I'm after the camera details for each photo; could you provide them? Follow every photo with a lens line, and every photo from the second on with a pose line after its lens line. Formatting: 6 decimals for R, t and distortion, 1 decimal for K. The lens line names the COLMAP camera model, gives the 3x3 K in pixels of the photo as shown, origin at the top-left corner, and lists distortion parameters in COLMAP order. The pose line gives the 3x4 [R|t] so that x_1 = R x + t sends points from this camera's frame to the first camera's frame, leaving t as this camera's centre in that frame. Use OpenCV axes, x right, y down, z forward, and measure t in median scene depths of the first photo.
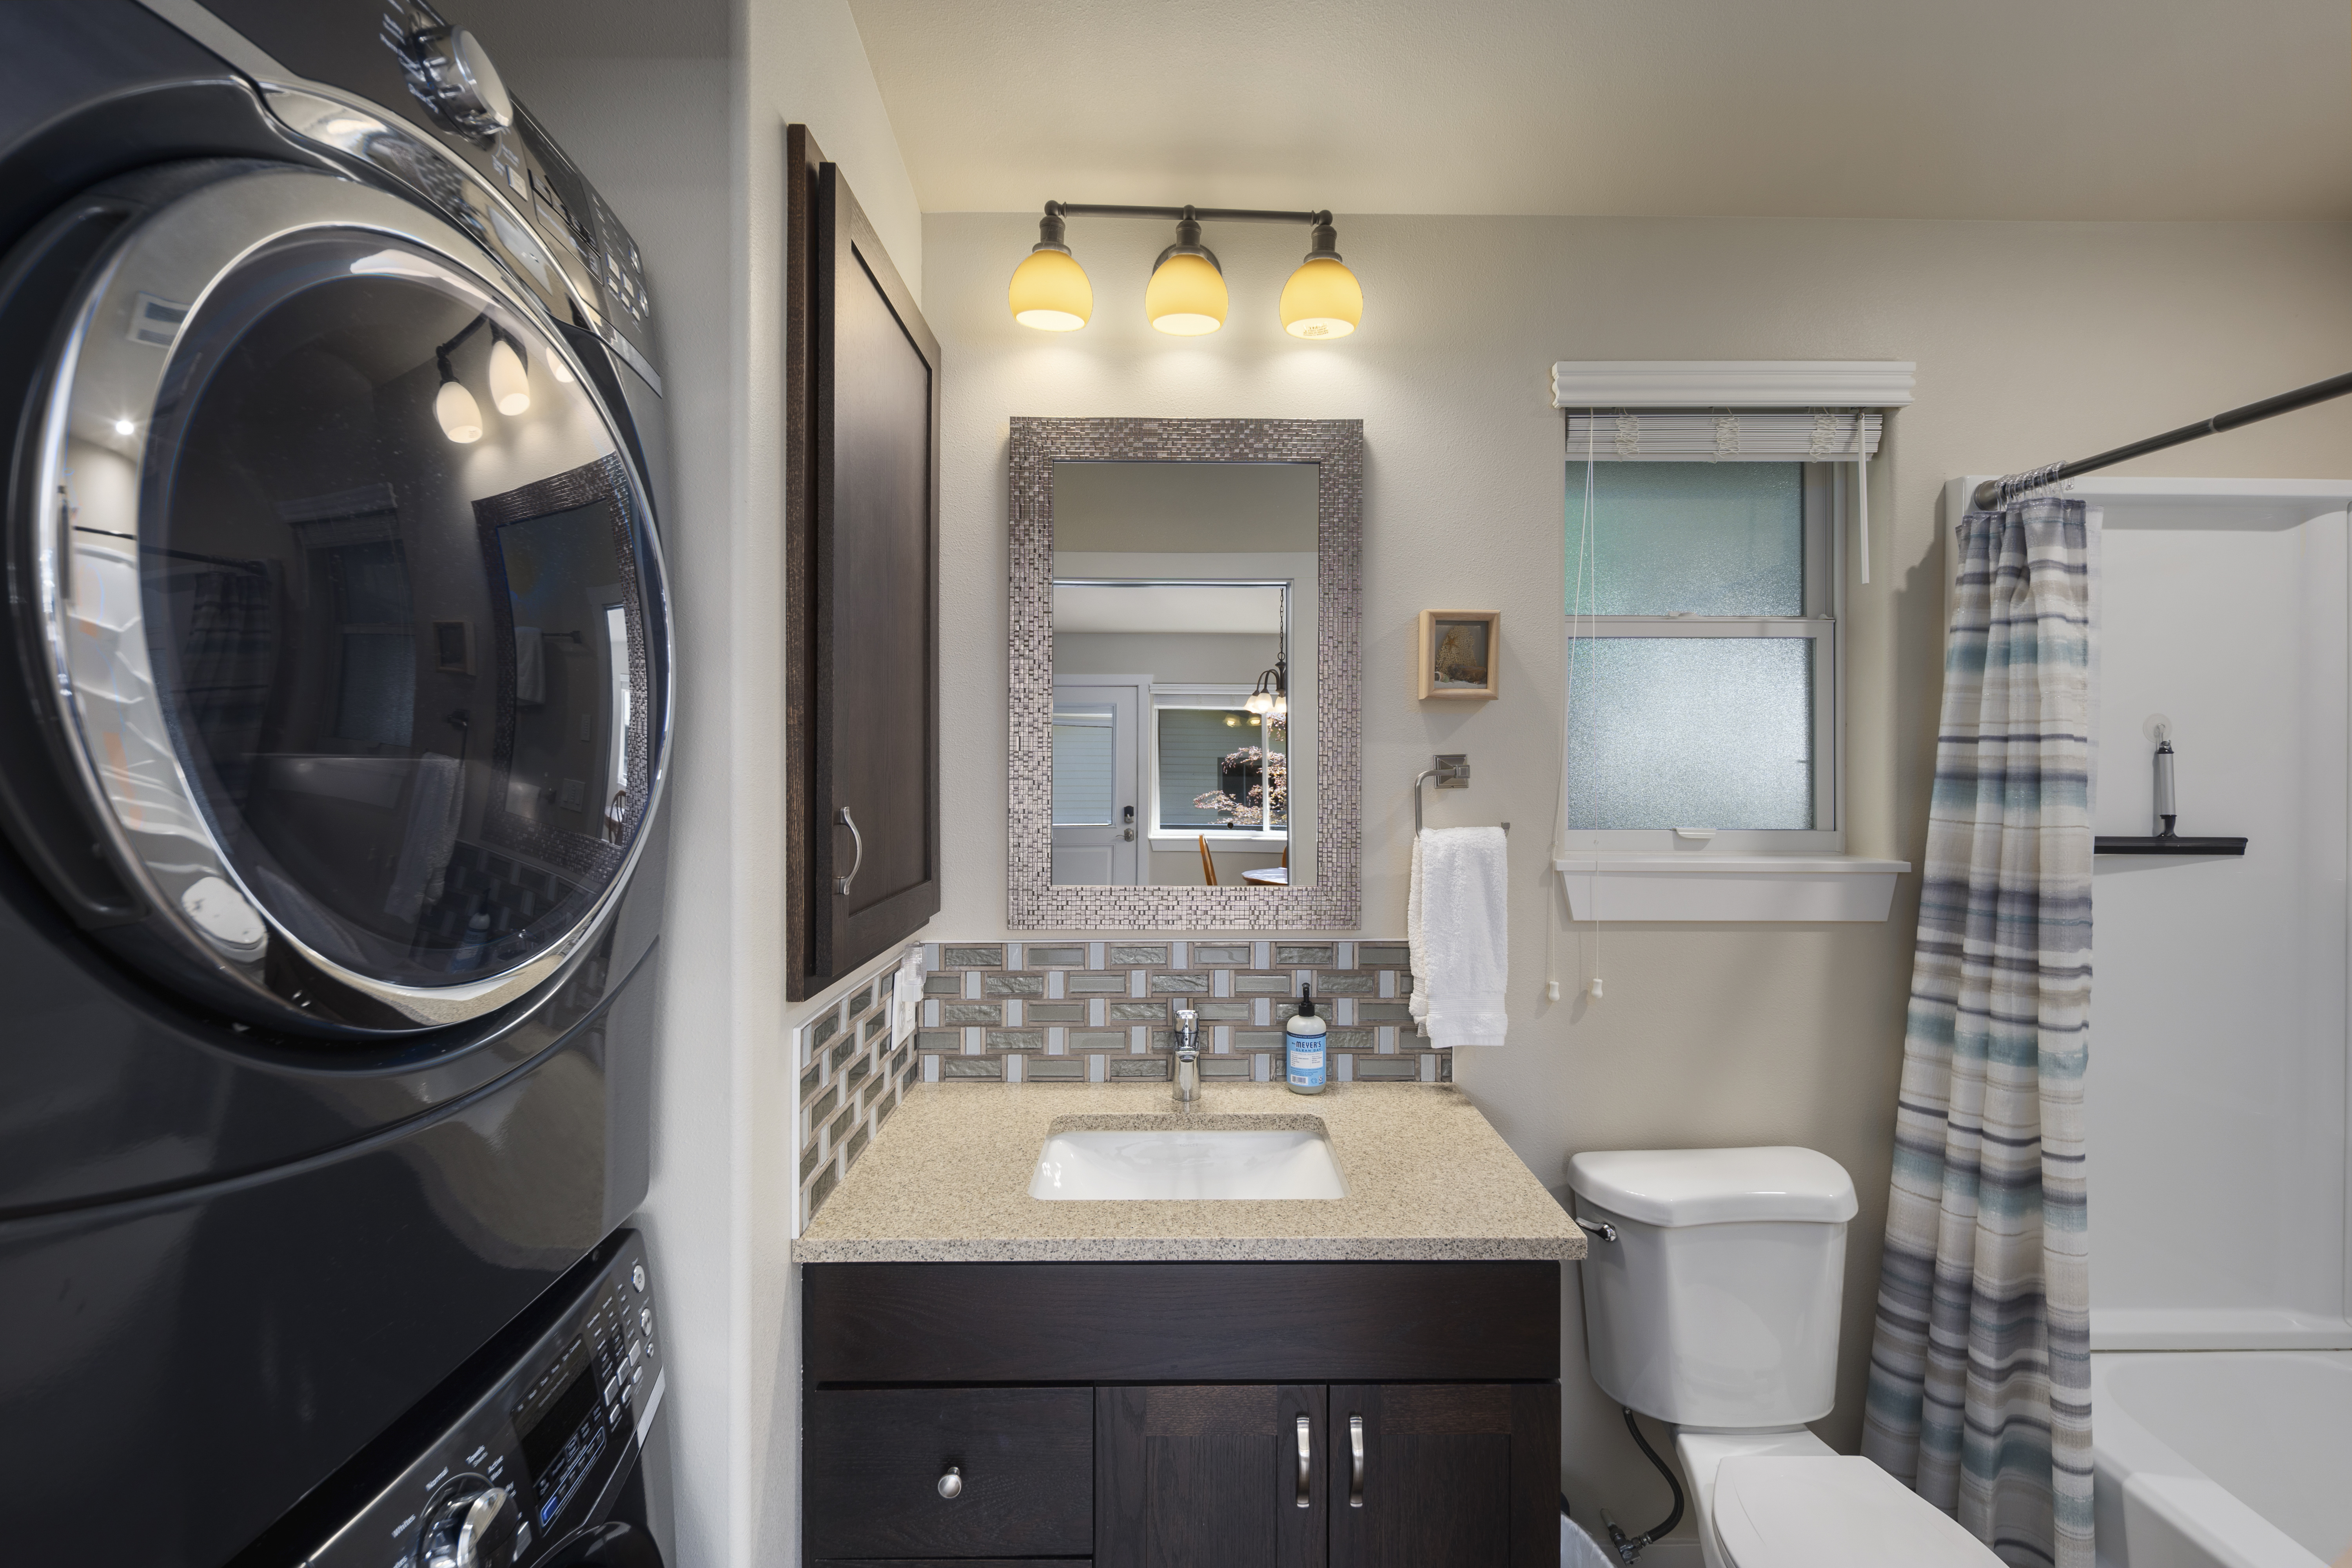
lens RADIAL K [[1025.0, 0, 1178.6], [0, 1025.0, 774.0], [0, 0, 1]] dist [0.004514, -0.002934]
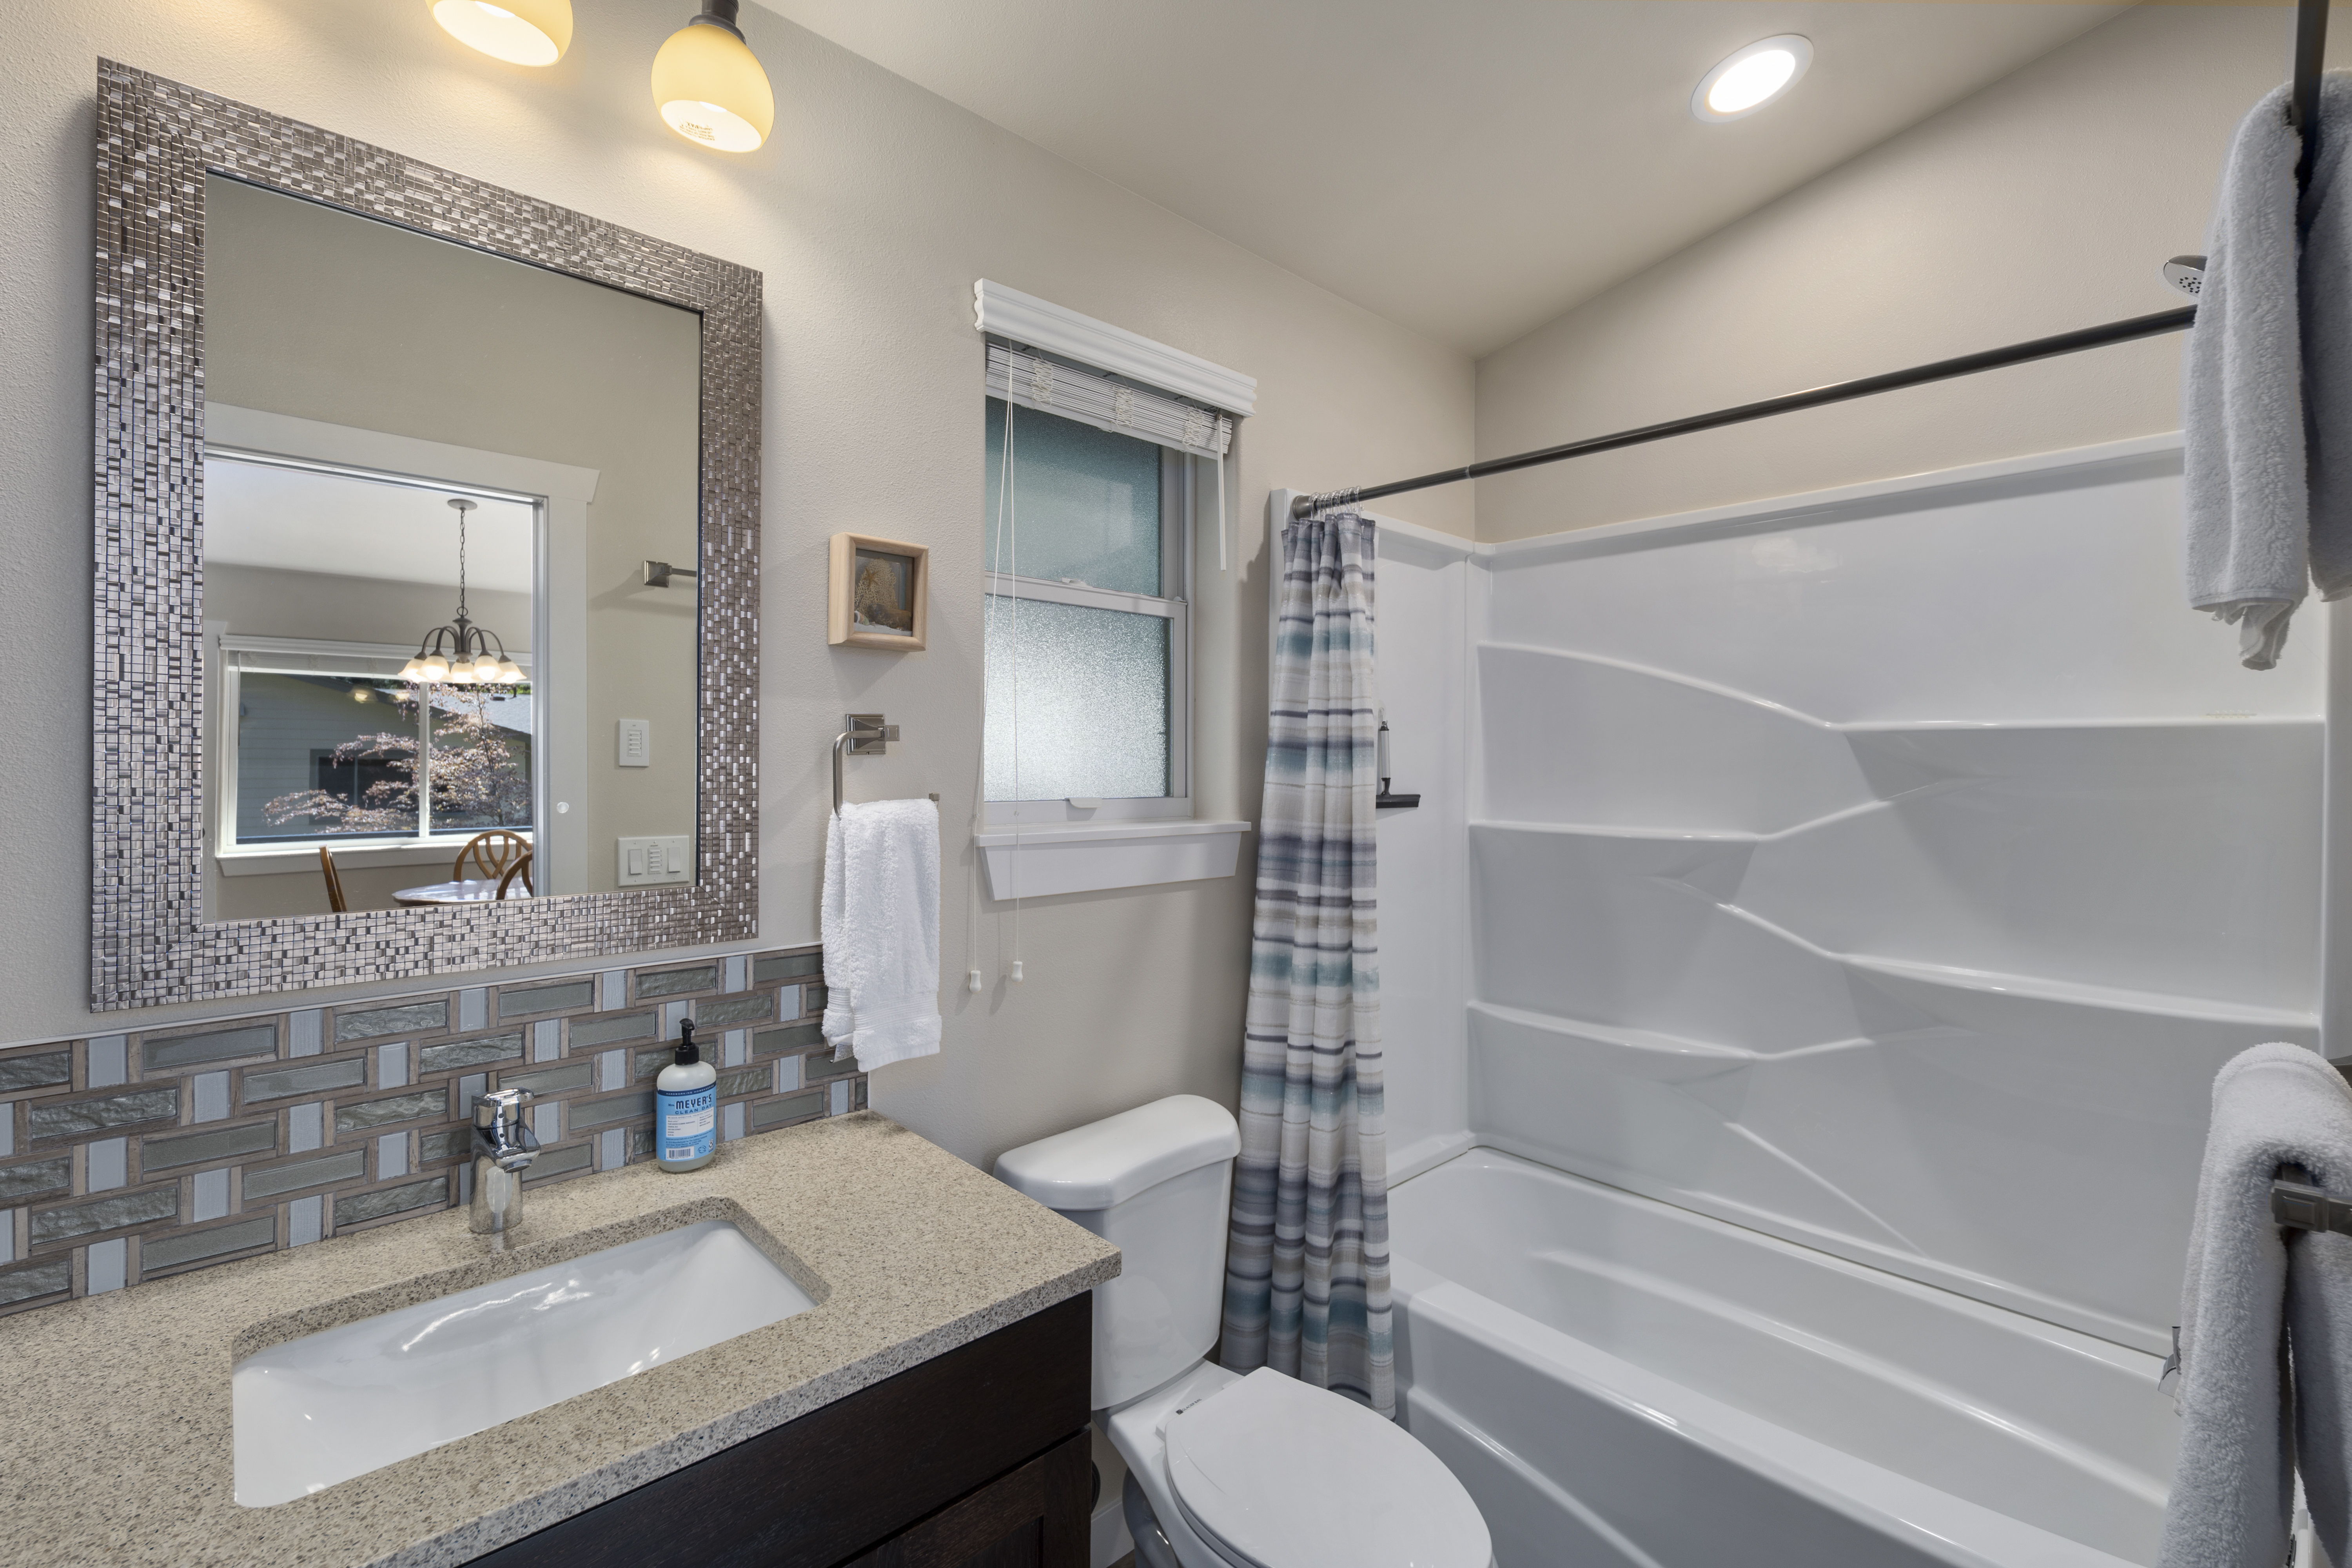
lens RADIAL K [[1025.0, 0, 1172.2], [0, 1025.0, 771.4], [0, 0, 1]] dist [0.004514, -0.002934]
pose [[0.735409, -0.005302, 0.677603, -0.117292], [0.004233, 0.999986, 0.003231, 0.026309], [-0.677610, 0.000492, 0.735421, 0.227441]]
